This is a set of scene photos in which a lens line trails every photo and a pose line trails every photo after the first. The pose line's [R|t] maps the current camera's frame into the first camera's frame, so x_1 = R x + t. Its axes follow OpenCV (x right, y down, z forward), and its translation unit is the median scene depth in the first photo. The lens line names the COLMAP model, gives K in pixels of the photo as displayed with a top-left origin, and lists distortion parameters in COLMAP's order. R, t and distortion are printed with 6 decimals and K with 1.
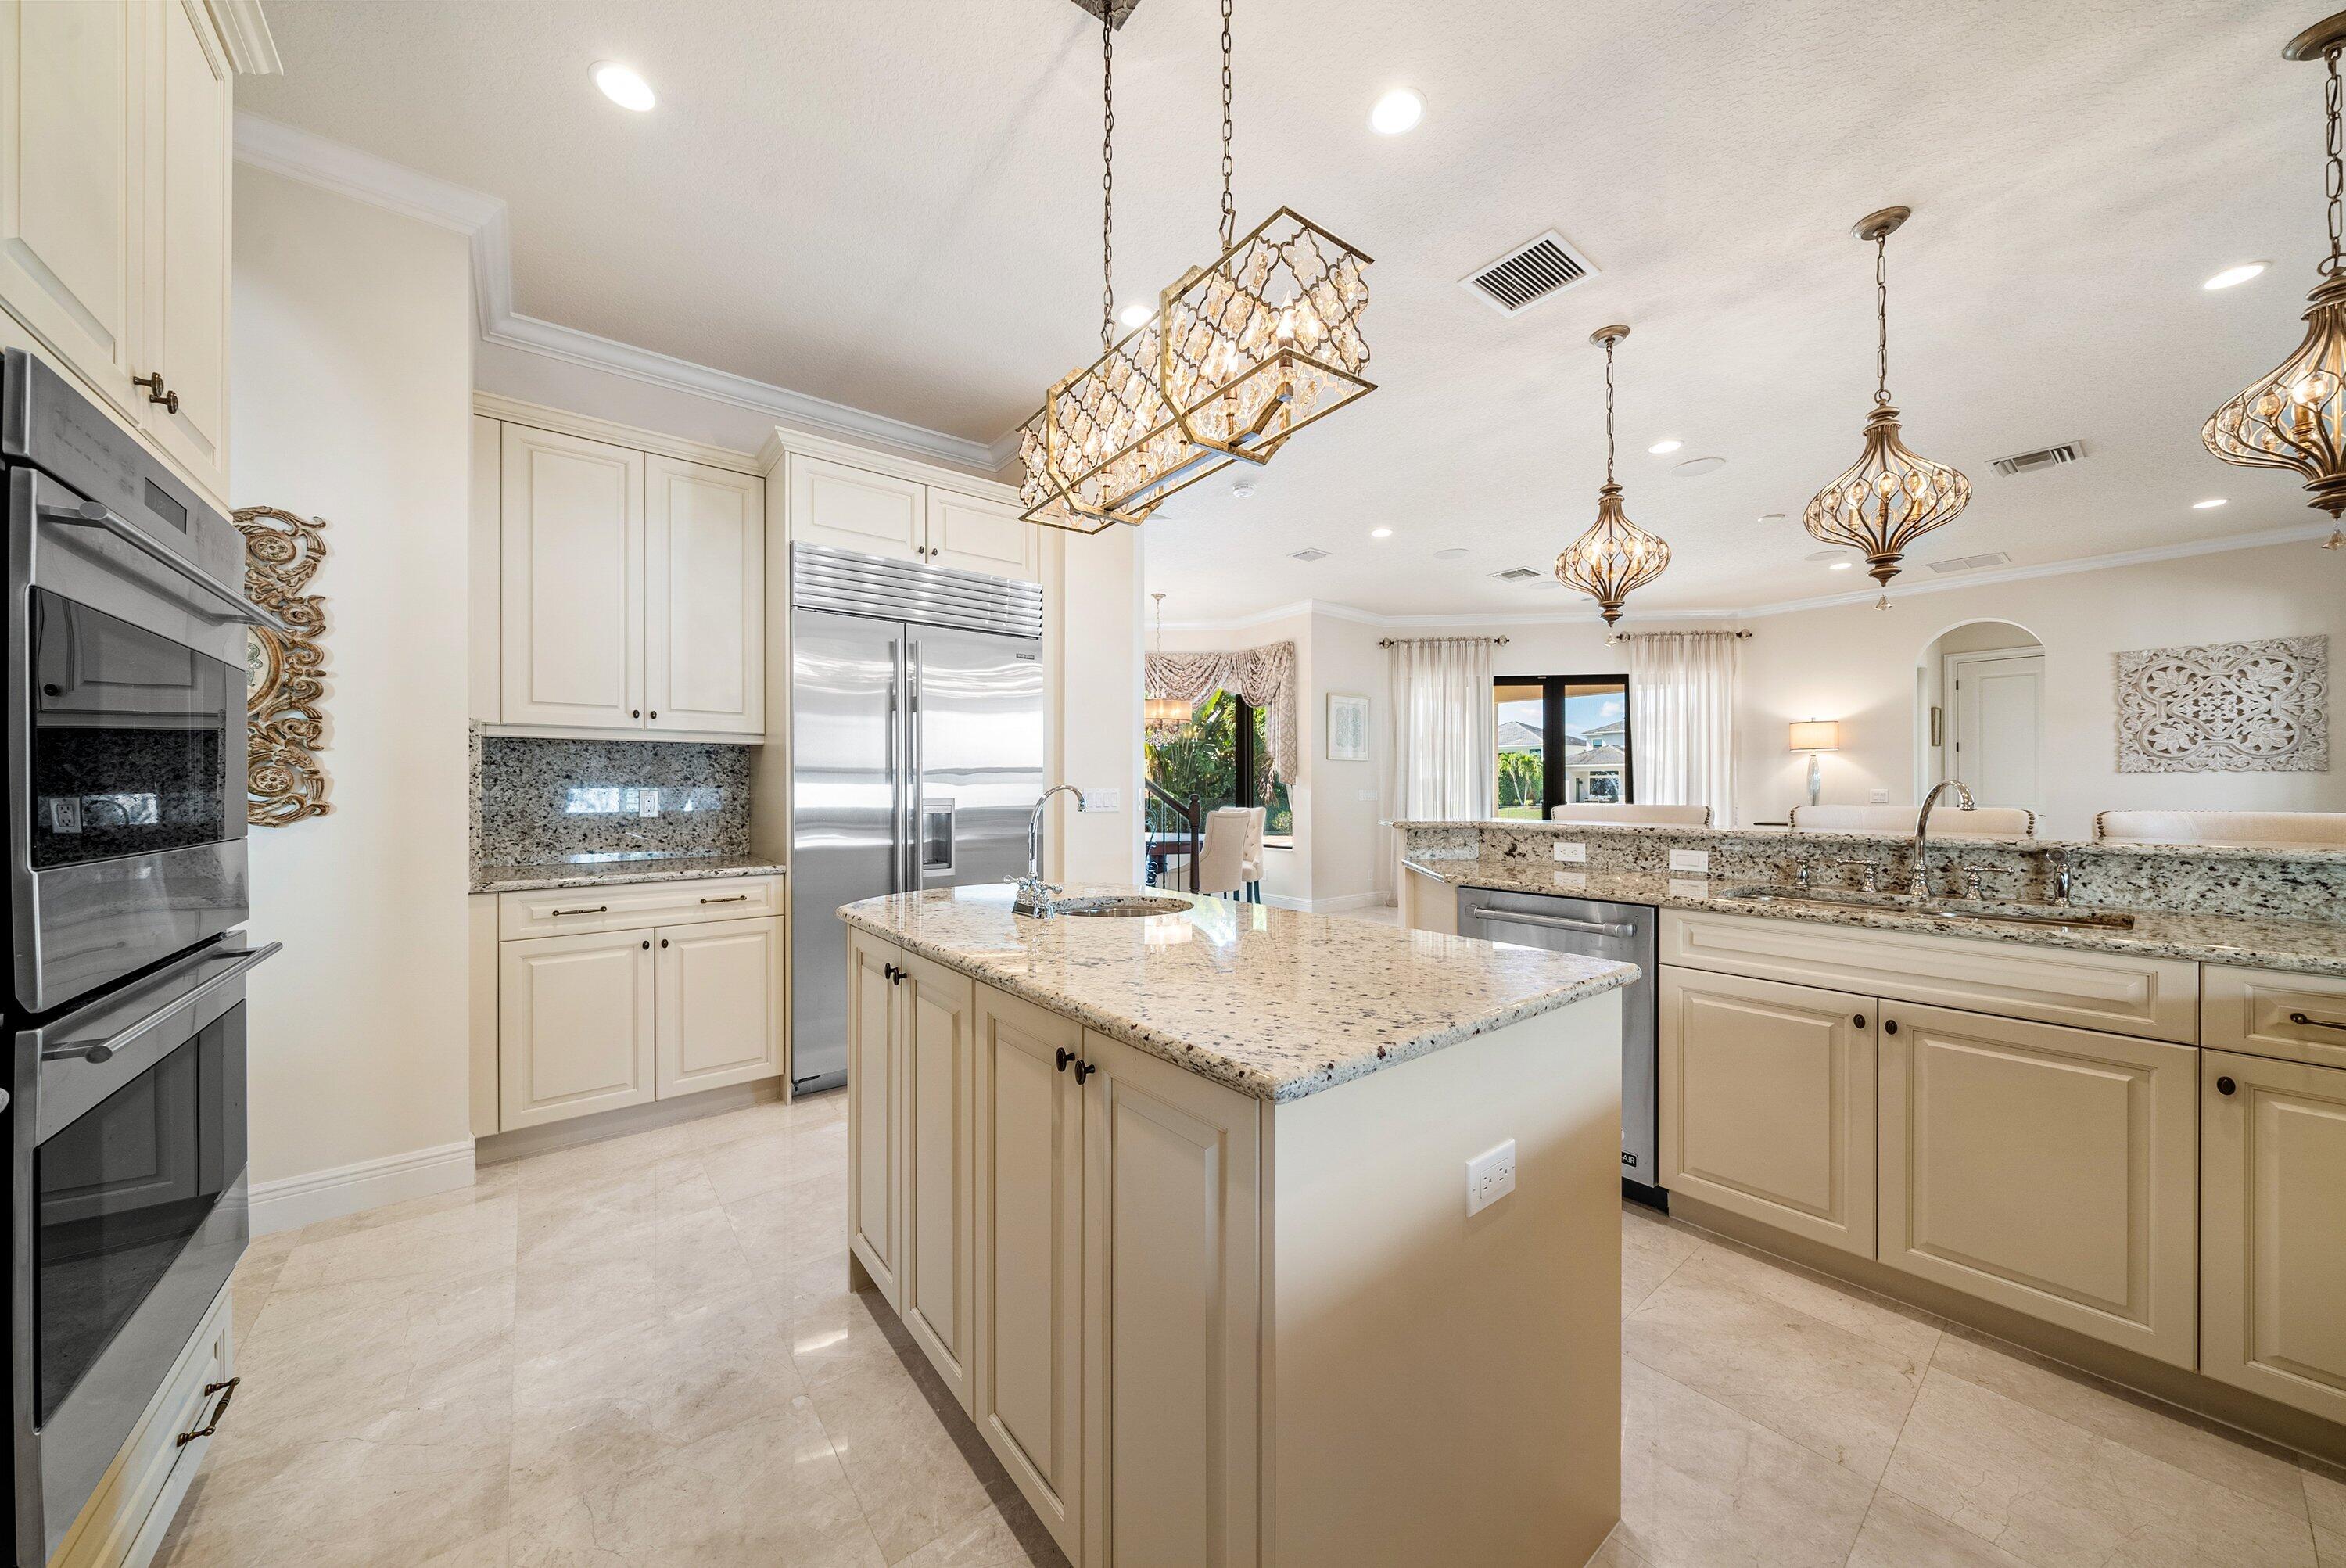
lens RADIAL K [[810.6, 0, 1180.2], [0, 810.6, 785.4], [0, 0, 1]] dist [0.000224, 0.000185]
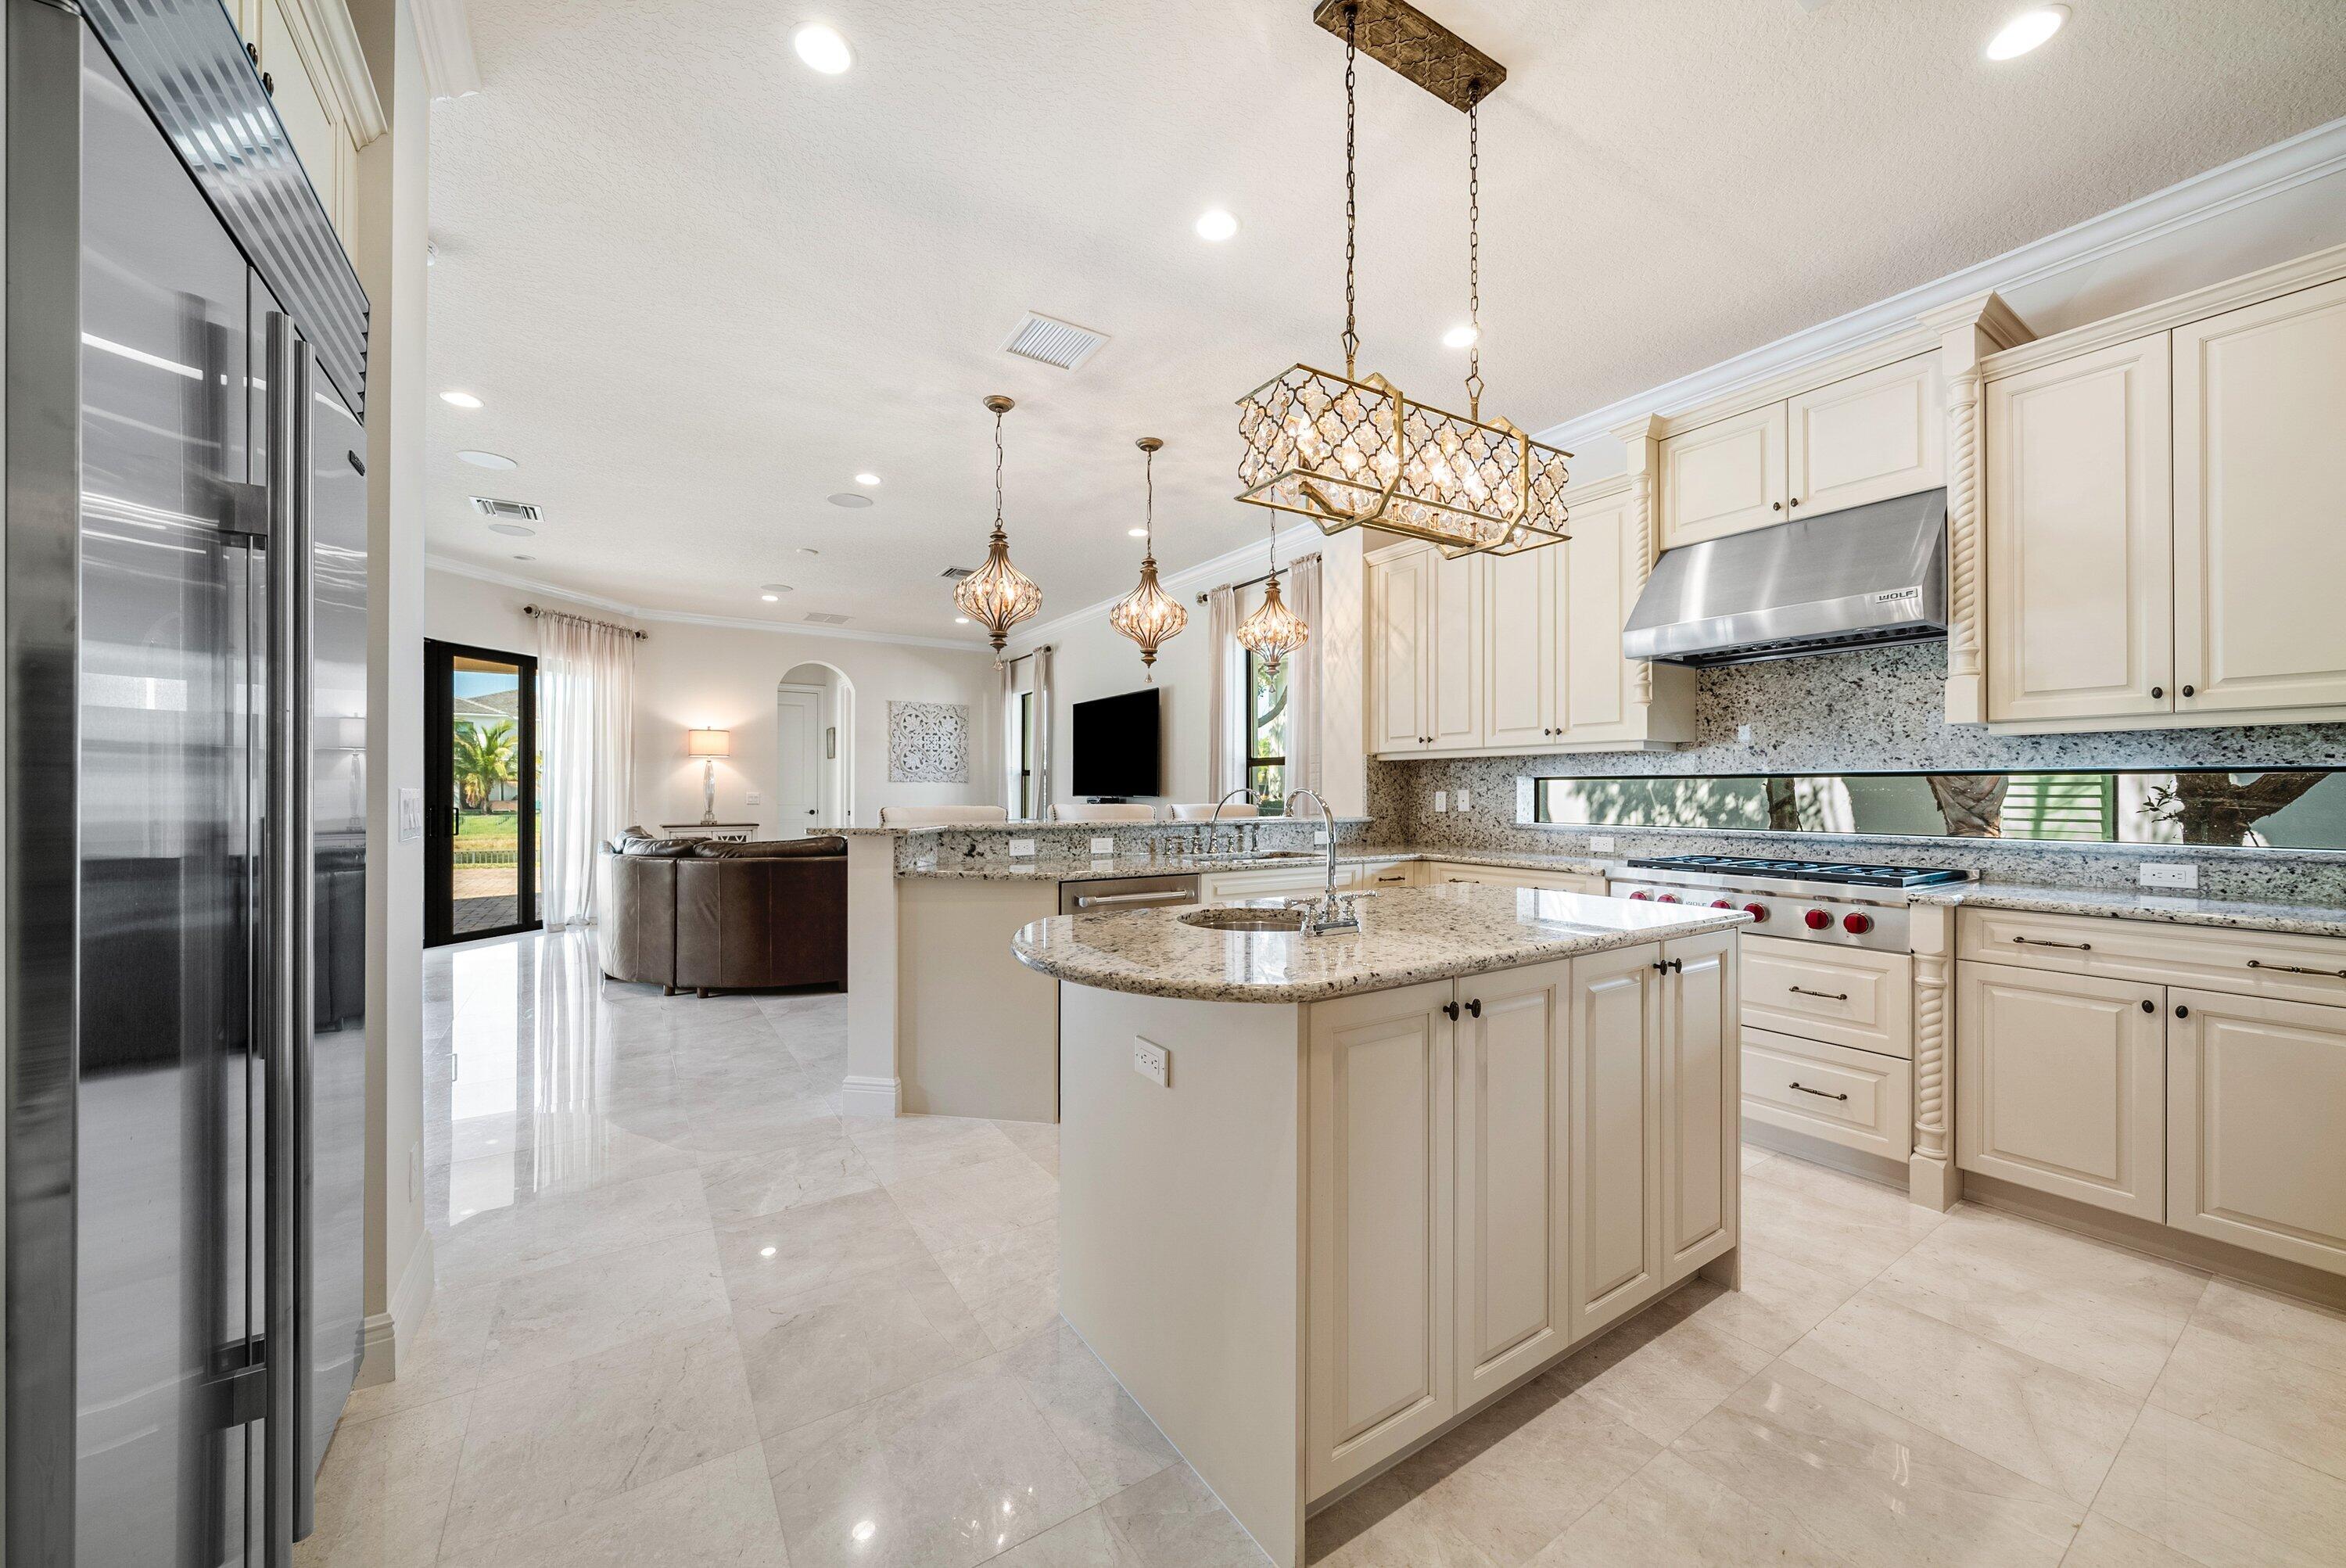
lens RADIAL K [[851.8, 0, 1173.0], [0, 851.8, 784.0], [0, 0, 1]] dist [-0.000353, -0.000022]
pose [[0.104421, 0.011435, 0.994467, -0.355921], [-0.006813, 0.999919, -0.010782, 0.001983], [-0.994510, -0.005650, 0.104491, 0.336038]]
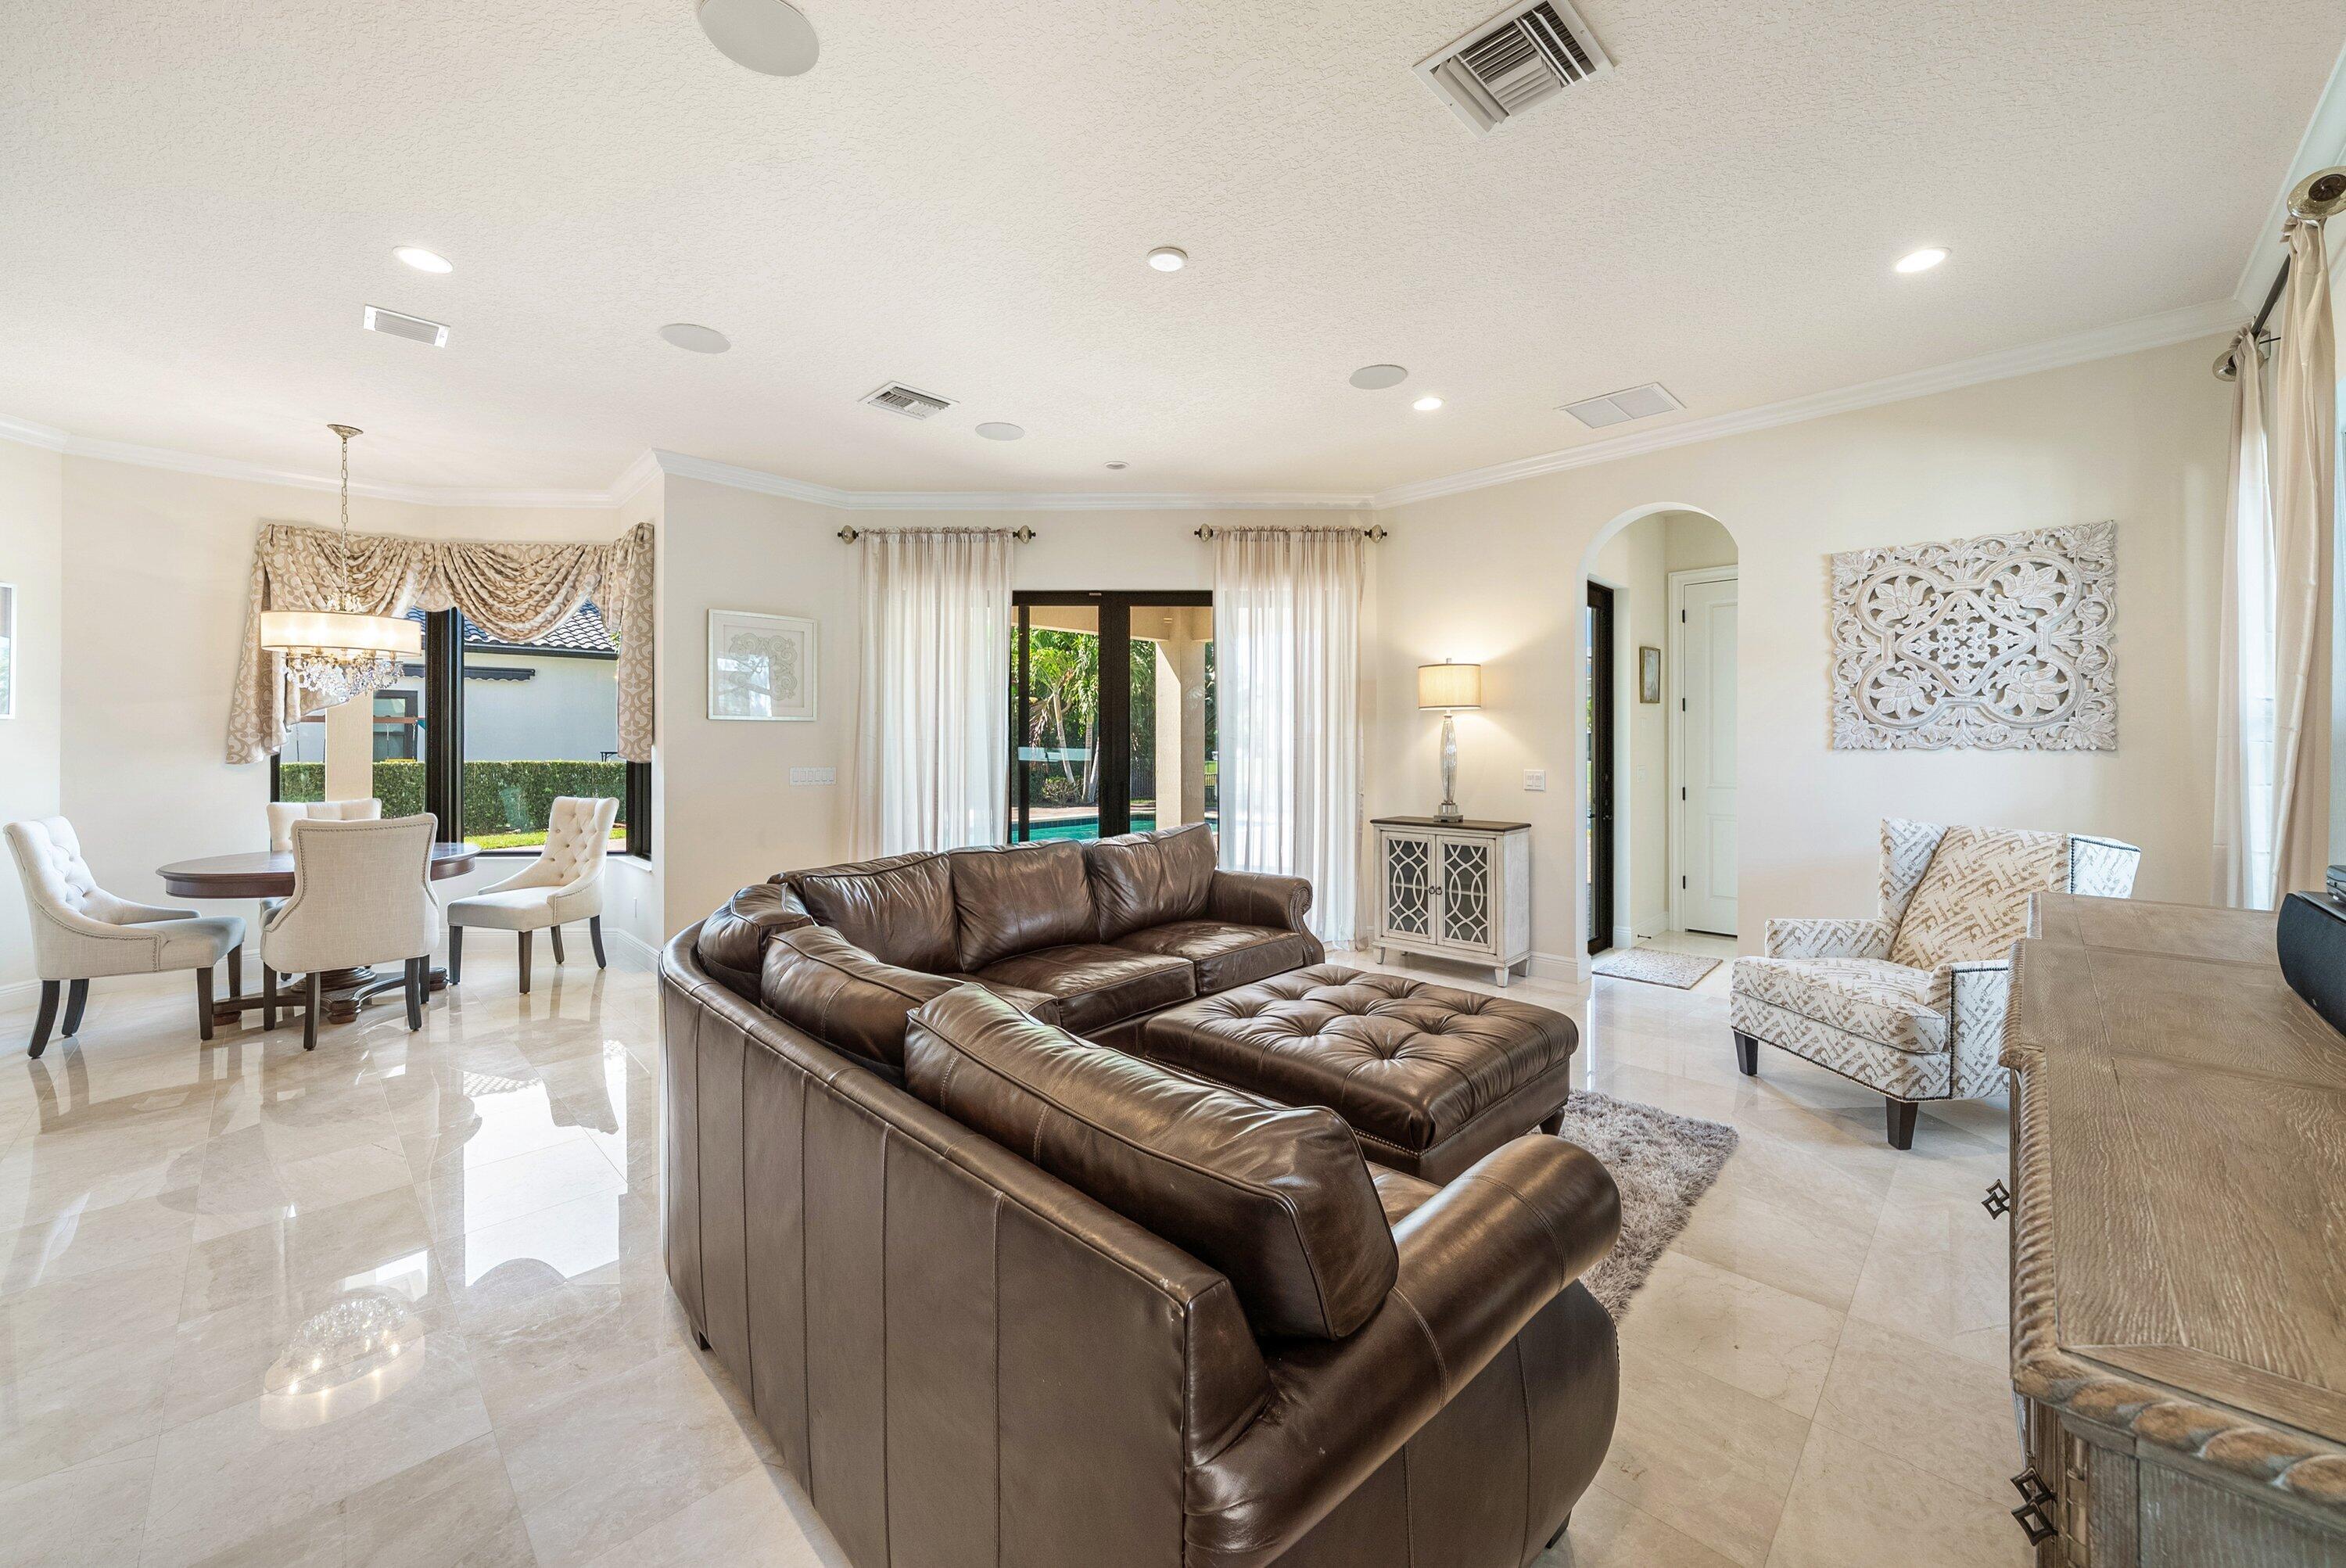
lens RADIAL K [[881.3, 0, 1184.2], [0, 881.3, 741.8], [0, 0, 1]] dist [-0.000755, -0.000257]
pose [[0.994073, 0.002139, 0.108695, 0.622662], [-0.002376, 0.999995, 0.002044, -0.022411], [-0.108690, -0.002290, 0.994073, 0.405667]]
